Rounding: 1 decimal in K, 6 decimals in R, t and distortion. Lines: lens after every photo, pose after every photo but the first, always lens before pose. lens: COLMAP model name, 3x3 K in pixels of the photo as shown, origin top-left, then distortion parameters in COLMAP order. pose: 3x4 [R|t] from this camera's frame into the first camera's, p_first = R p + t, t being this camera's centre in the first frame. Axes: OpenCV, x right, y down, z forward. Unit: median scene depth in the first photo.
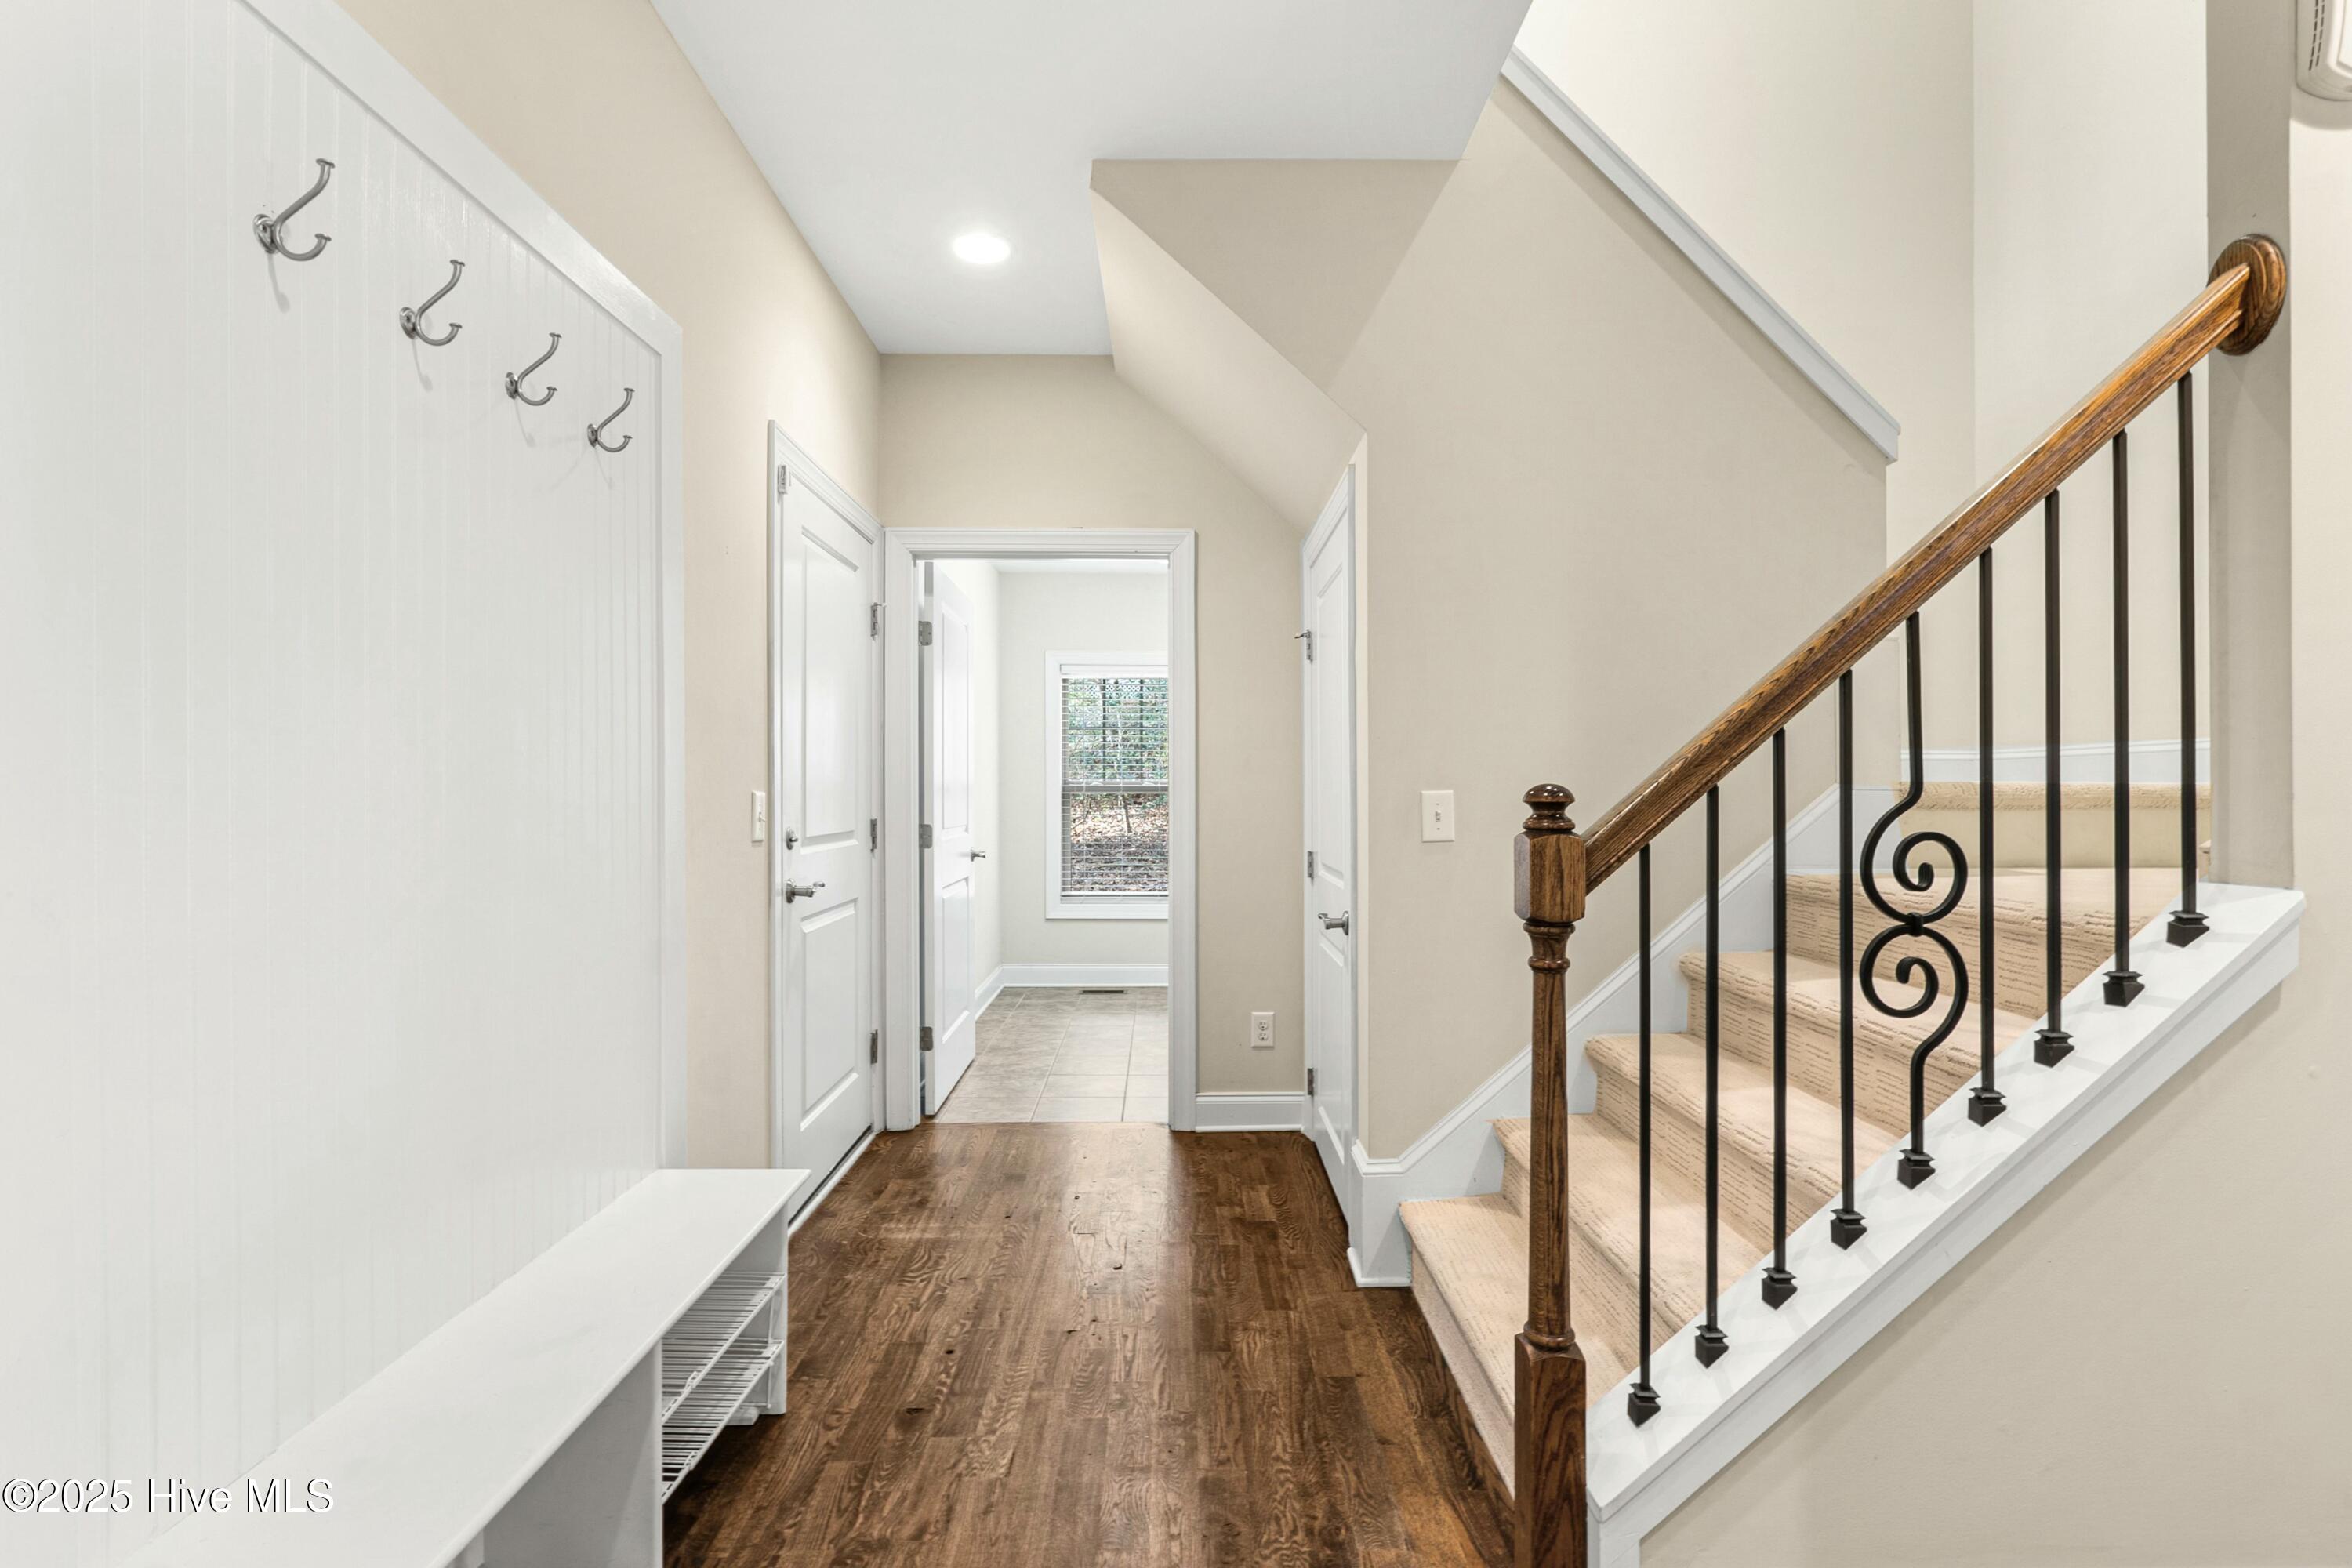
lens RADIAL K [[1109.1, 0, 1182.7], [0, 1109.1, 793.4], [0, 0, 1]] dist [-0.000125, -0.000120]
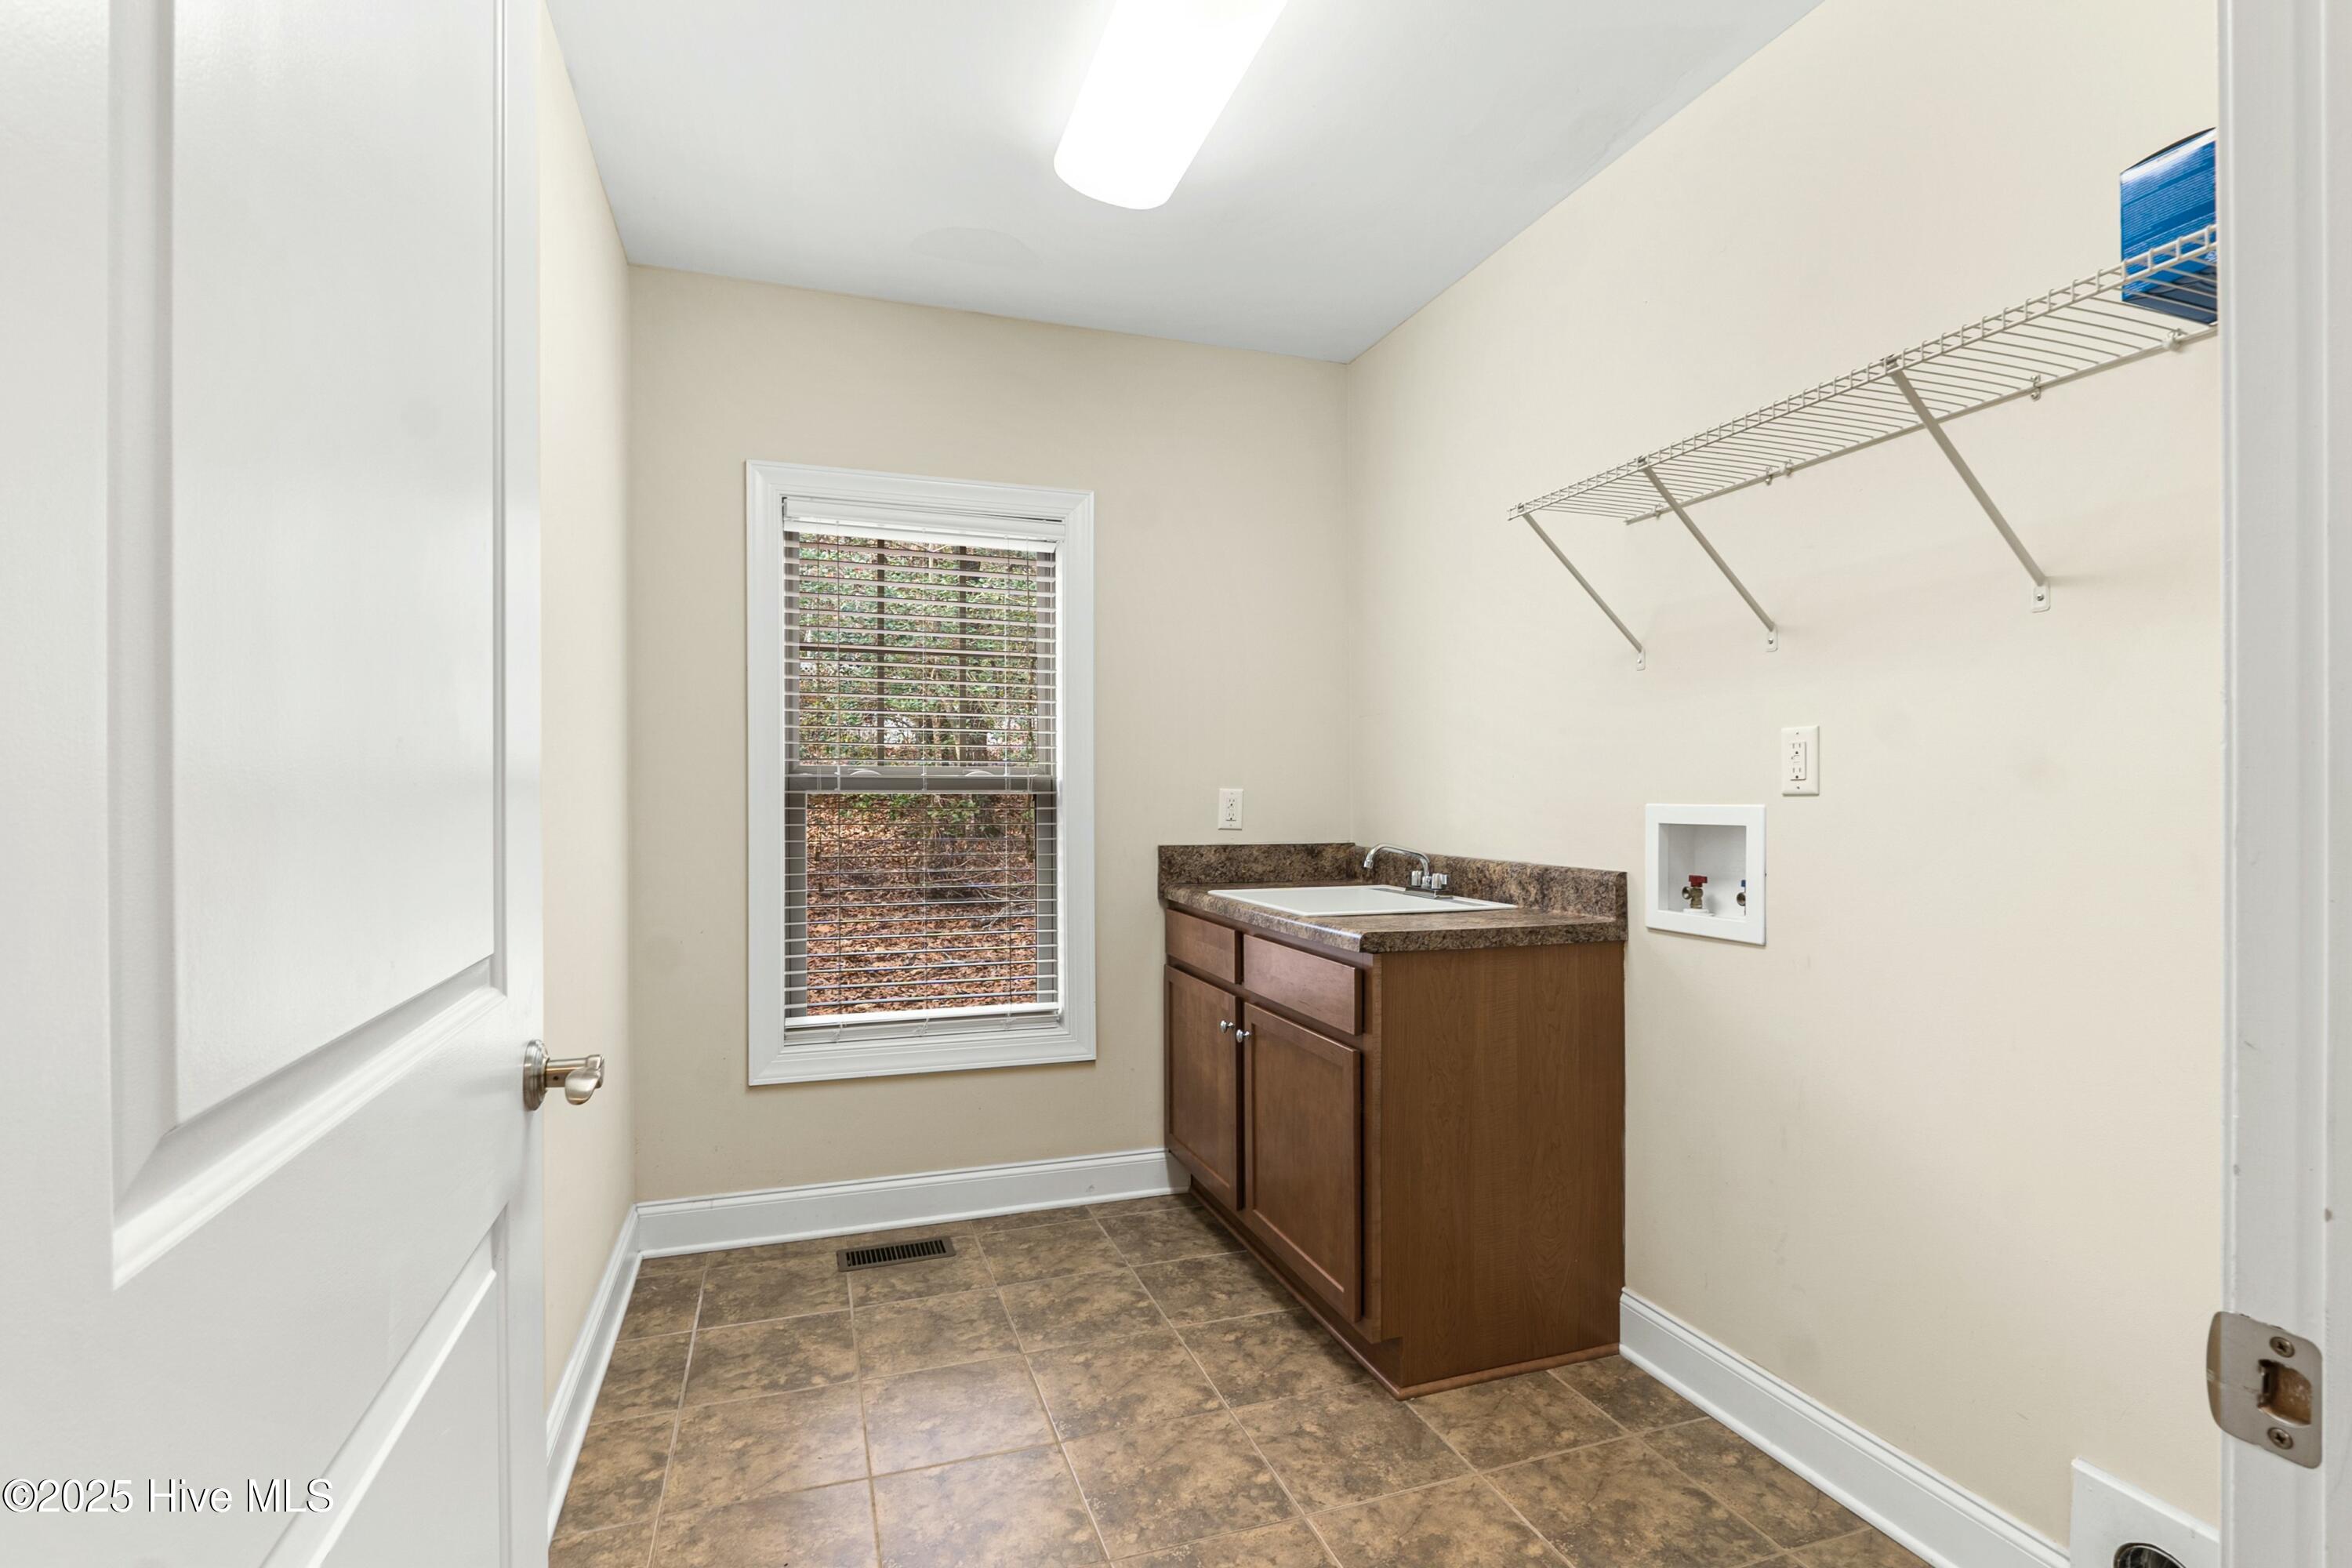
lens RADIAL K [[1109.1, 0, 1182.7], [0, 1109.1, 793.4], [0, 0, 1]] dist [-0.000125, -0.000120]
pose [[0.950345, -0.004259, 0.311170, -0.095990], [0.001247, 0.999950, 0.009878, -0.004348], [-0.311197, -0.009000, 0.950303, 0.536607]]
